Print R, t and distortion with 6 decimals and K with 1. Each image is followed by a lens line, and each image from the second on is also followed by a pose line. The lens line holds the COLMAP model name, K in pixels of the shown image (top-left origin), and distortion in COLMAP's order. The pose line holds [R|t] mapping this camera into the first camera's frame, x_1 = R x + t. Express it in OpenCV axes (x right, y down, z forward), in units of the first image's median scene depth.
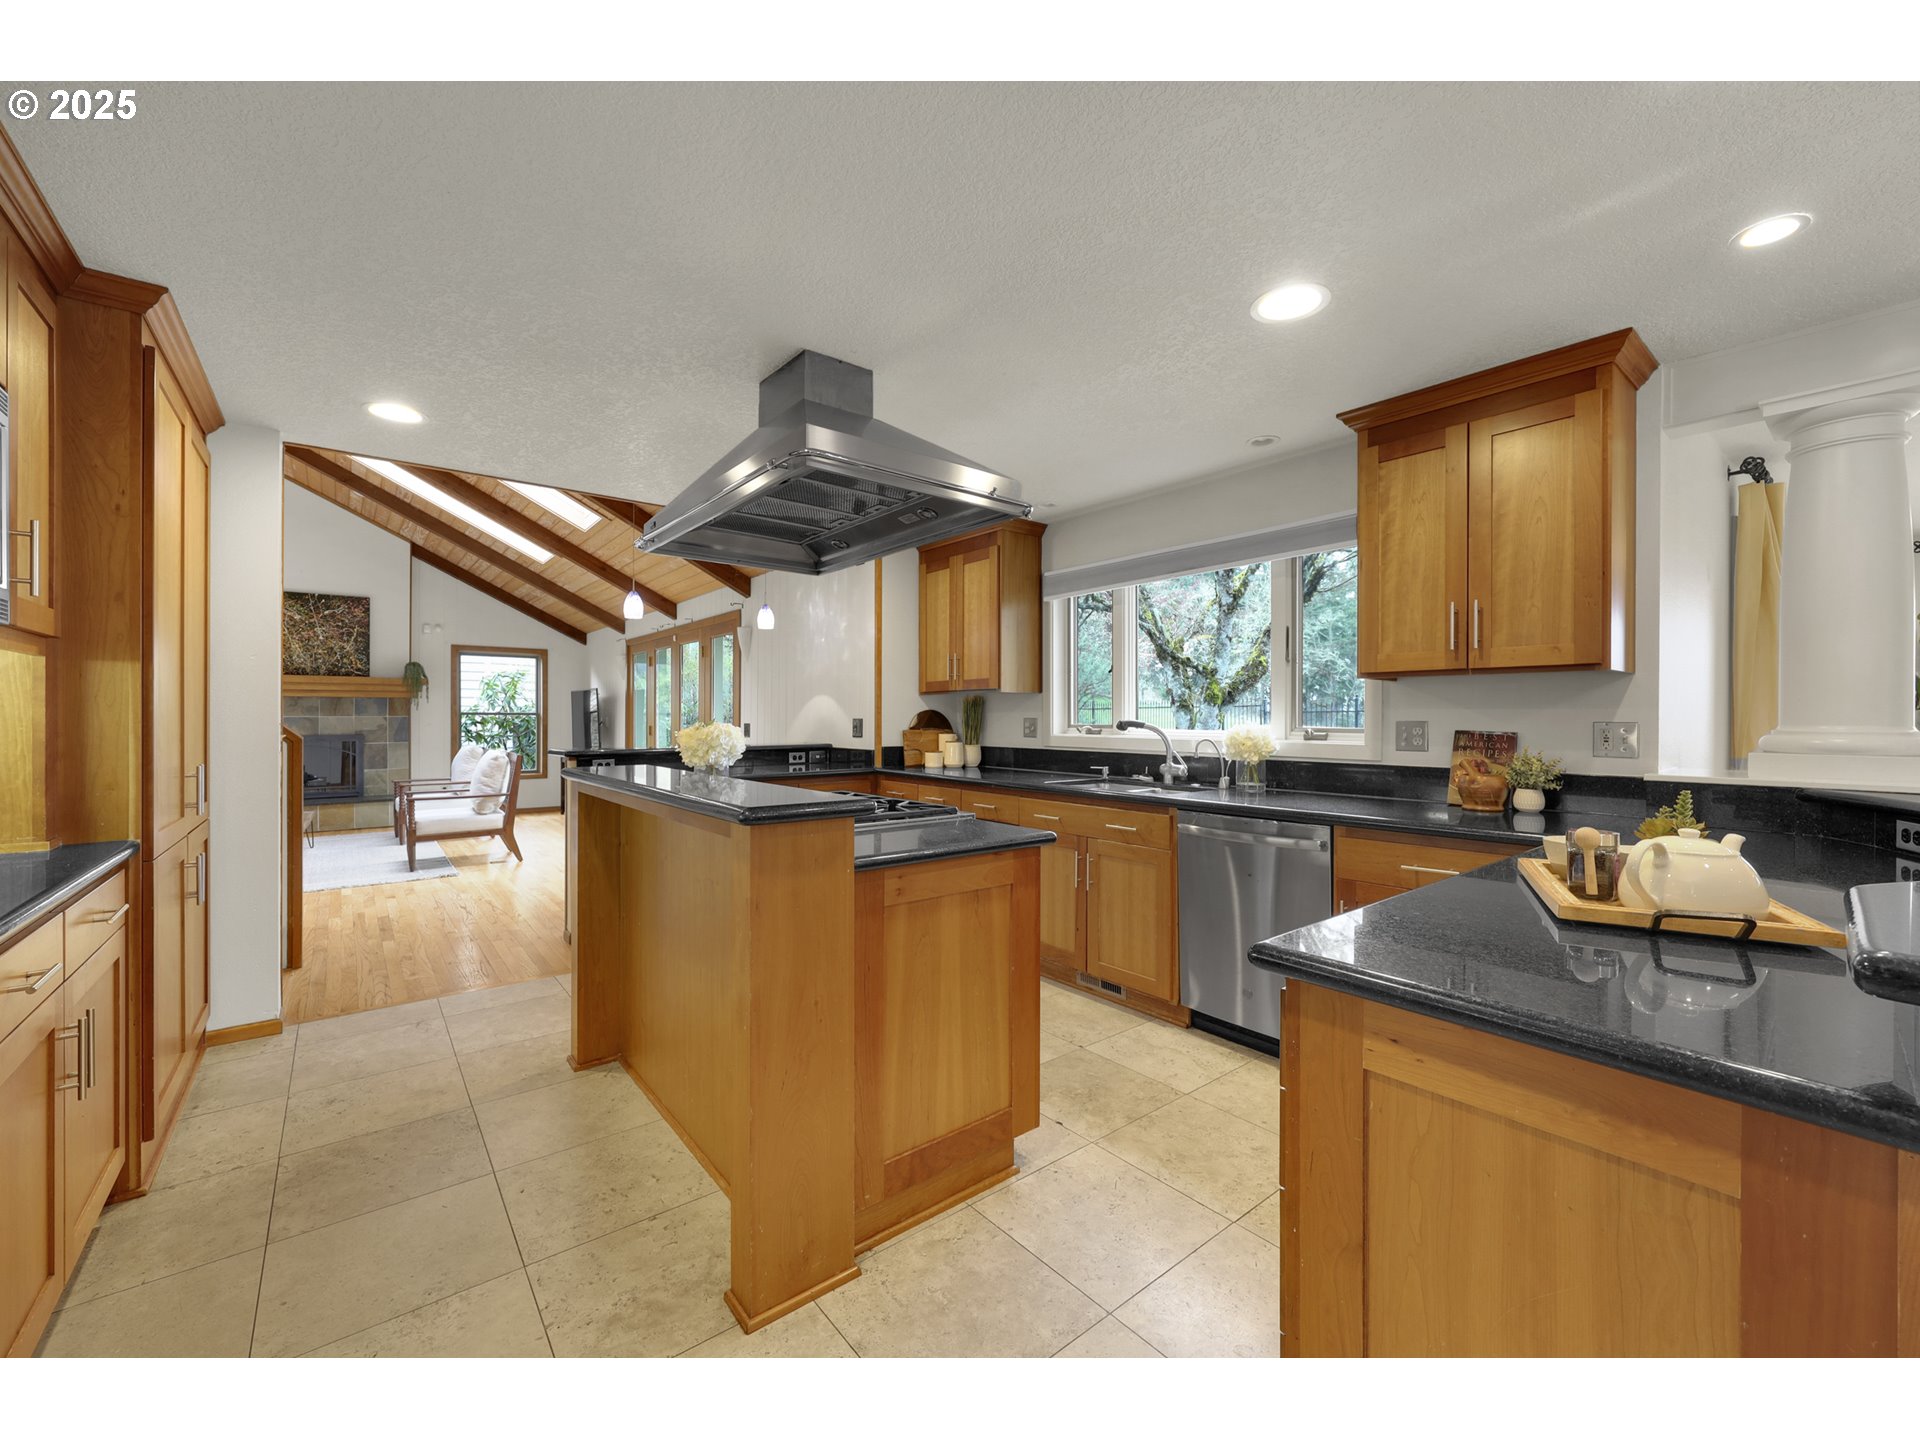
lens RADIAL K [[785.7, 0, 960.0], [0, 785.7, 720.0], [0, 0, 1]] dist [-0.000706, 0.000002]
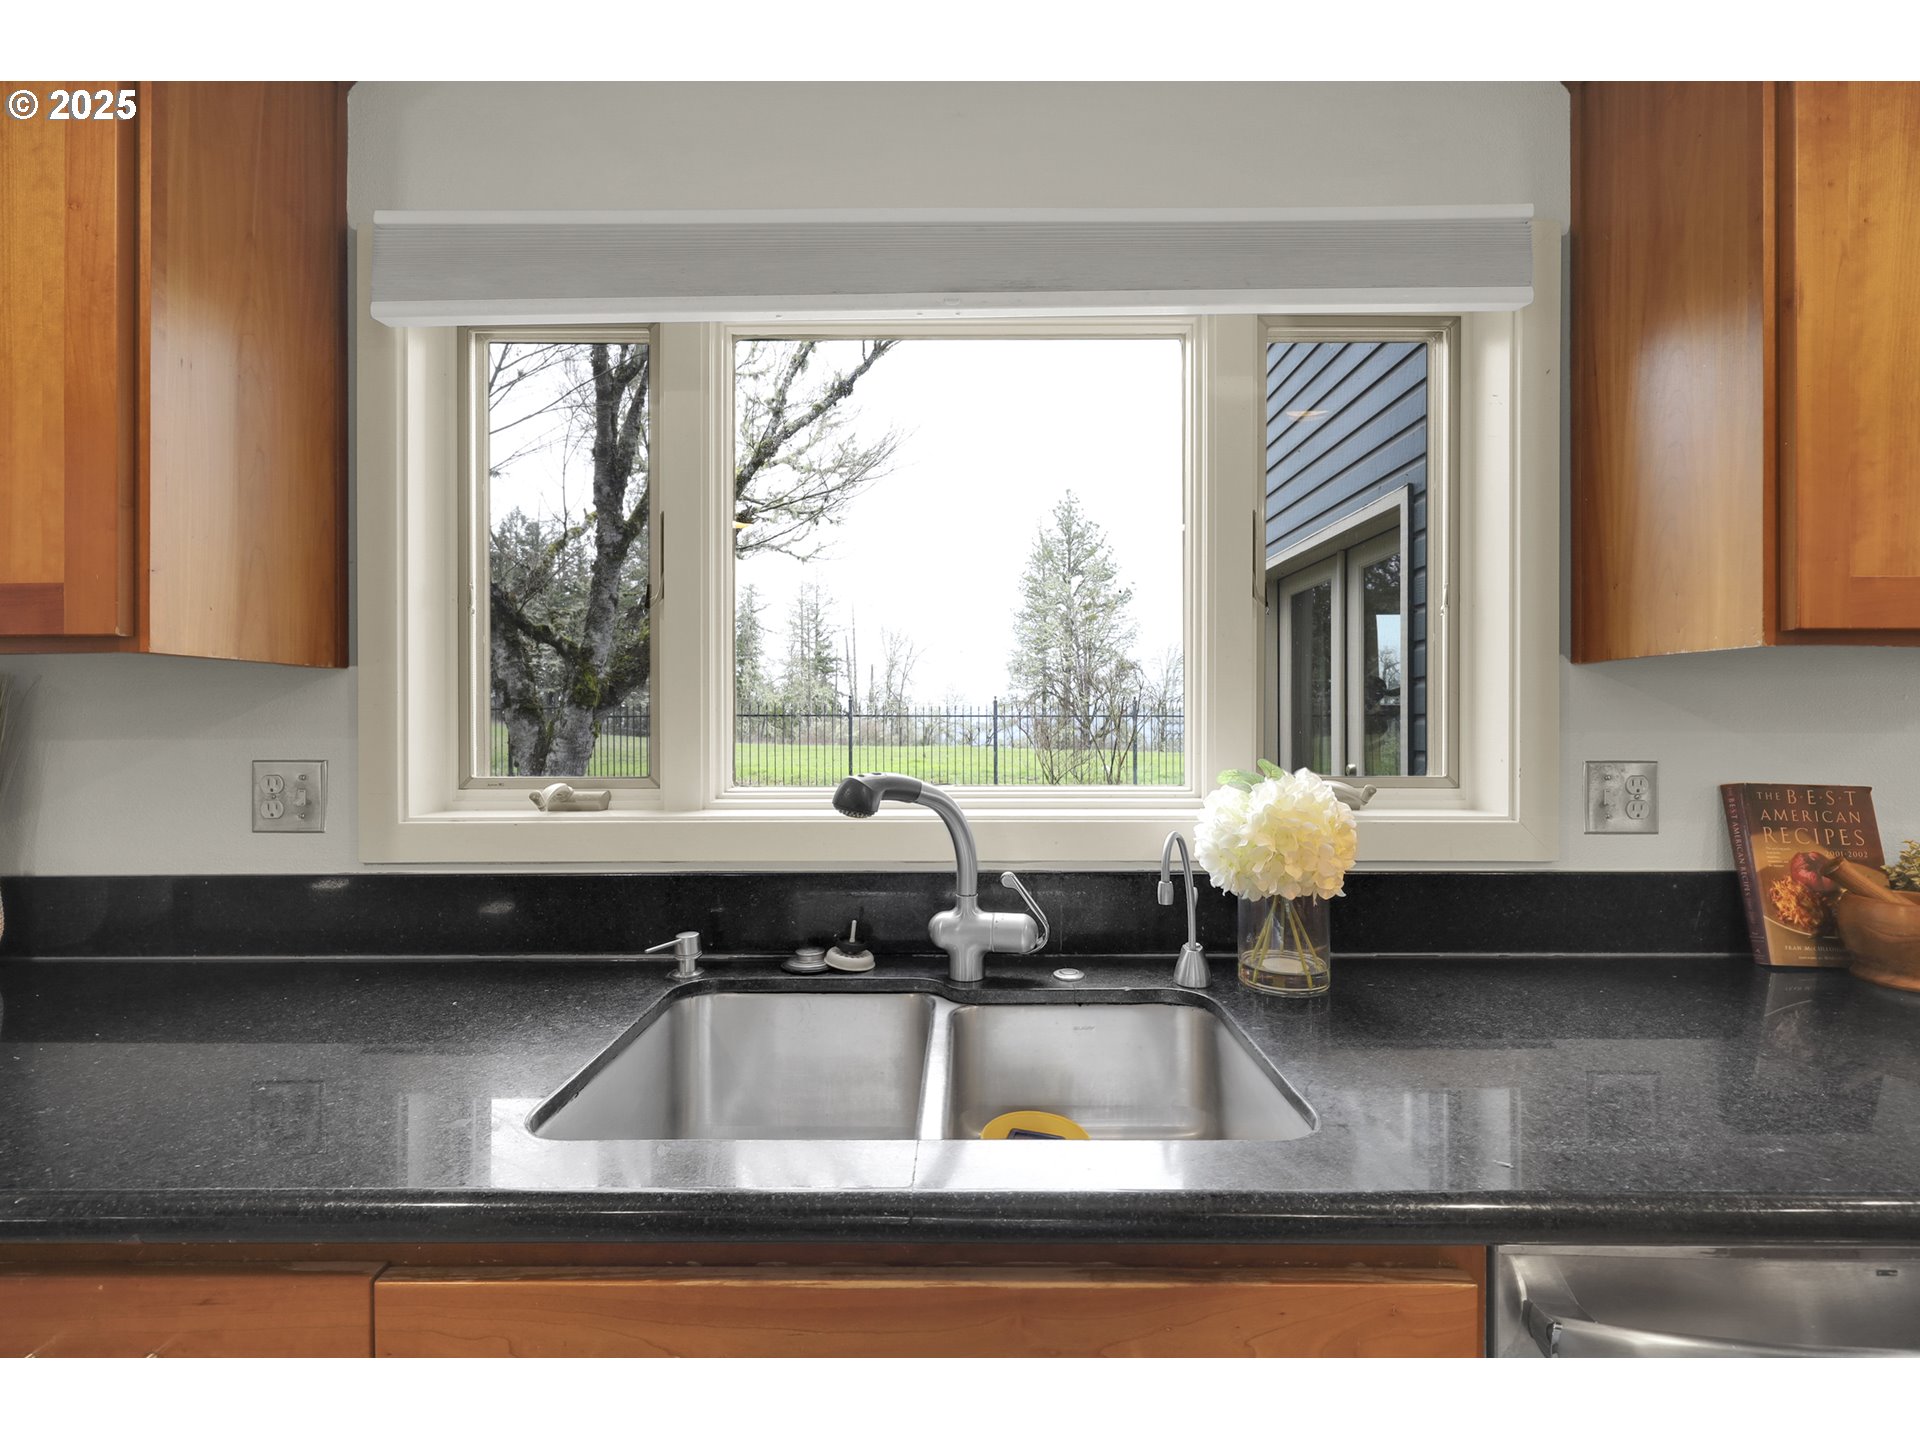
lens RADIAL K [[829.8, 0, 960.0], [0, 829.8, 720.0], [0, 0, 1]] dist [-0.000003, 0.000002]
pose [[0.630311, -0.002911, 0.776338, 0.015642], [0.005465, 0.999985, -0.000688, -0.014548], [-0.776324, 0.004676, 0.630317, 0.667144]]
